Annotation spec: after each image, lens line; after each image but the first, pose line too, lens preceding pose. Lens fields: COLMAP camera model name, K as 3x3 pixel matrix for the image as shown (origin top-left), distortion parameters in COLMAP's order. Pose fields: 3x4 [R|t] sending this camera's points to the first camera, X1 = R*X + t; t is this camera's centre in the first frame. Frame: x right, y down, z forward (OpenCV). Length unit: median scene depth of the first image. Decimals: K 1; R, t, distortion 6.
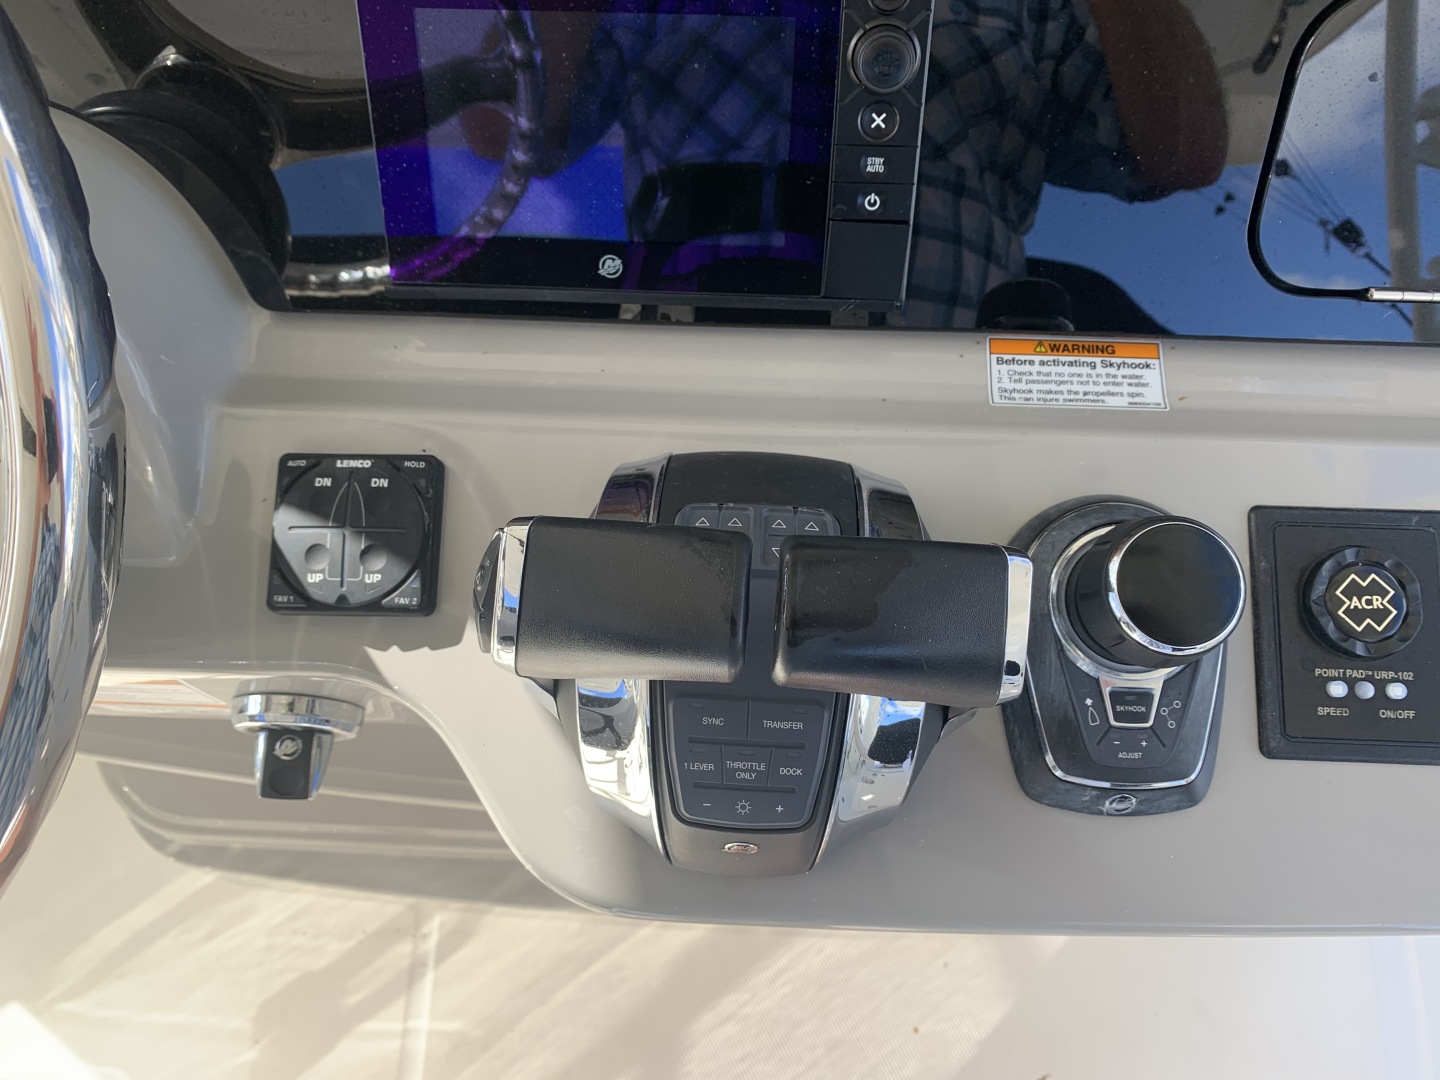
lens RADIAL K [[1141.7, 0, 724.4], [0, 1141.7, 534.8], [0, 0, 1]] dist [0.008920, -0.001791]
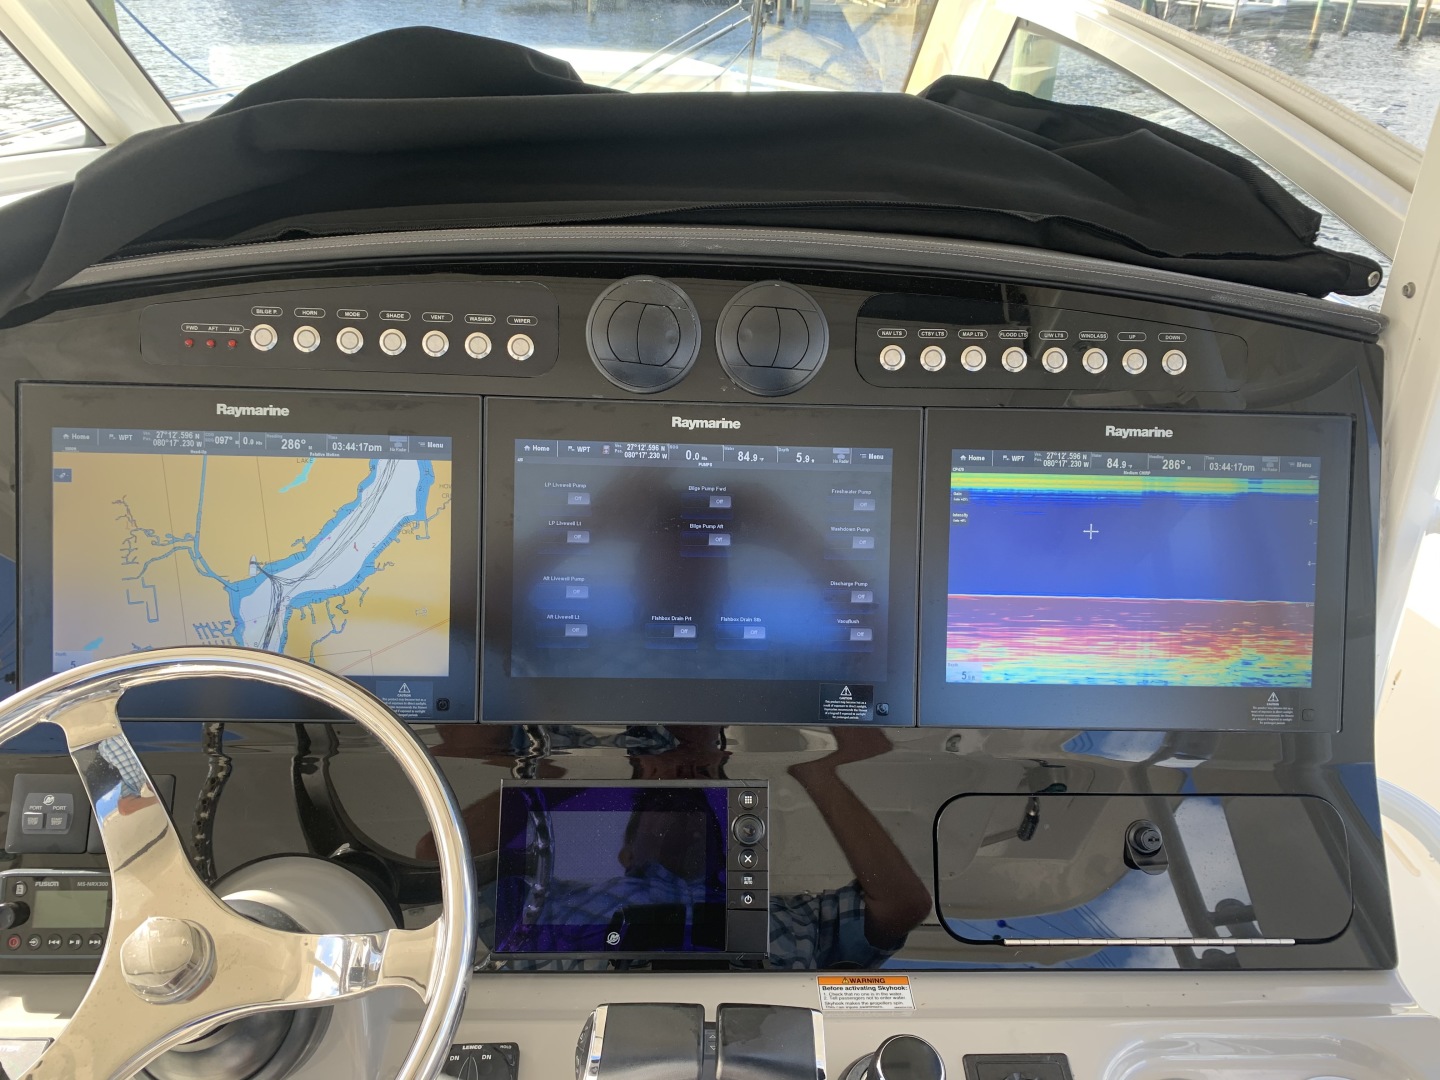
lens RADIAL K [[1141.7, 0, 719.5], [0, 1141.7, 535.2], [0, 0, 1]] dist [0.008920, -0.001791]
pose [[0.995183, 0.009161, 0.097606, -0.117621], [0.056483, 0.760189, -0.647243, 0.500480], [-0.080128, 0.649638, 0.756009, -0.893440]]
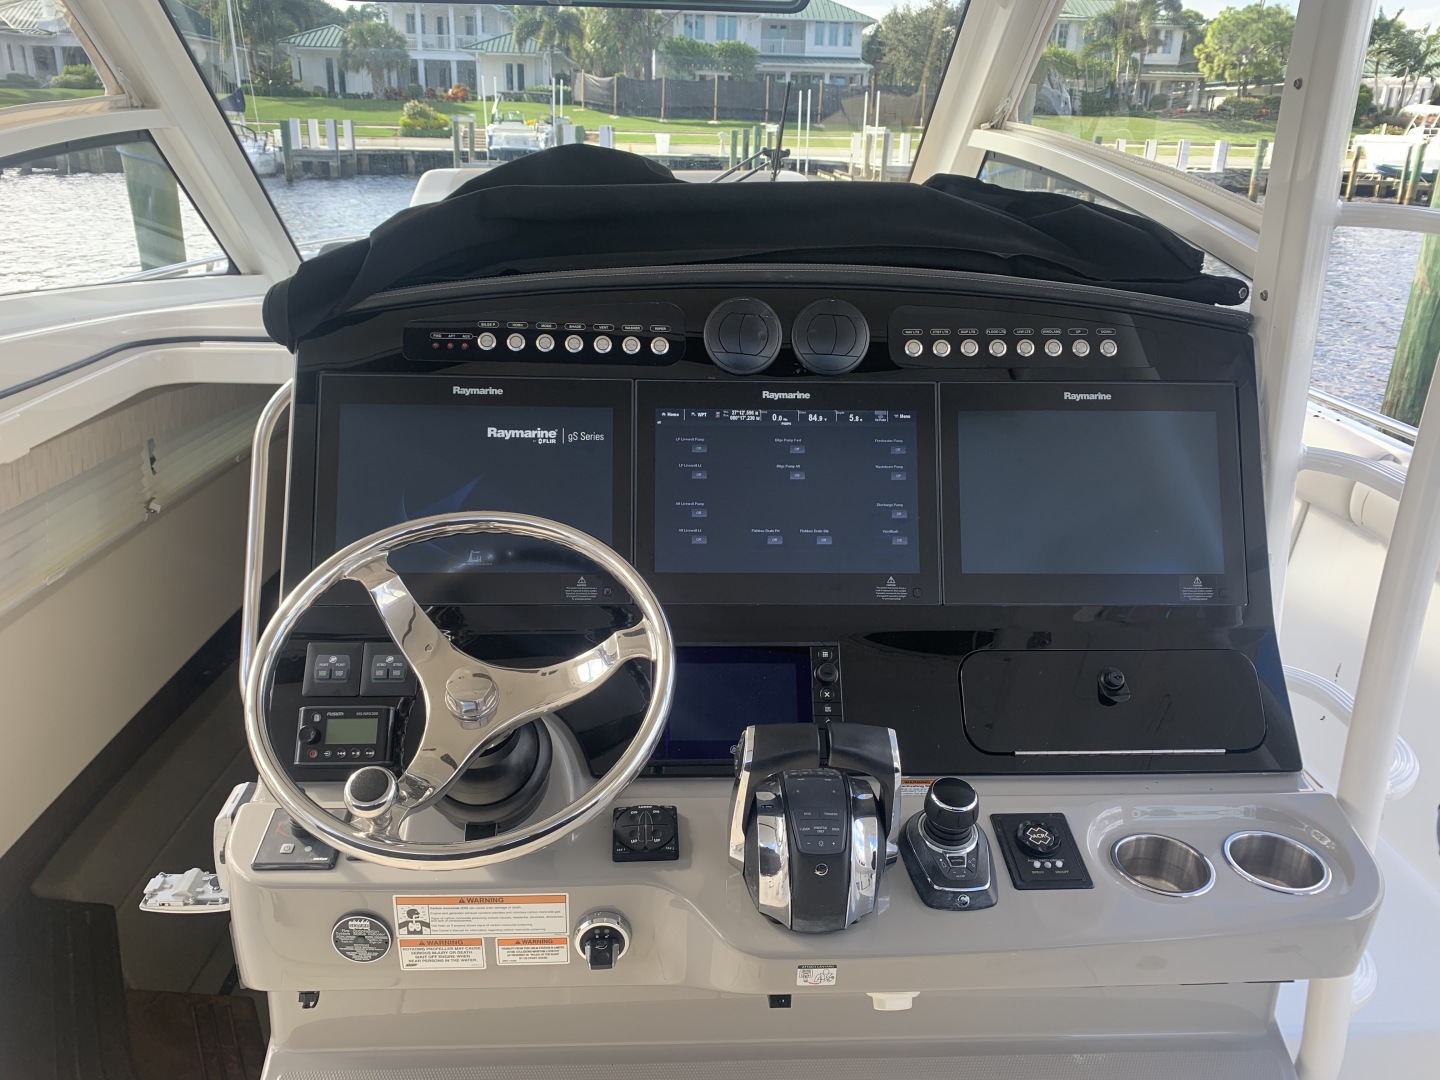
lens RADIAL K [[1141.7, 0, 699.3], [0, 1141.7, 515.0], [0, 0, 1]] dist [0.008920, -0.001791]
pose [[0.996189, 0.004215, 0.087124, -0.420080], [0.063242, 0.653003, -0.754710, 1.427150], [-0.060074, 0.757344, 0.650247, -1.146414]]
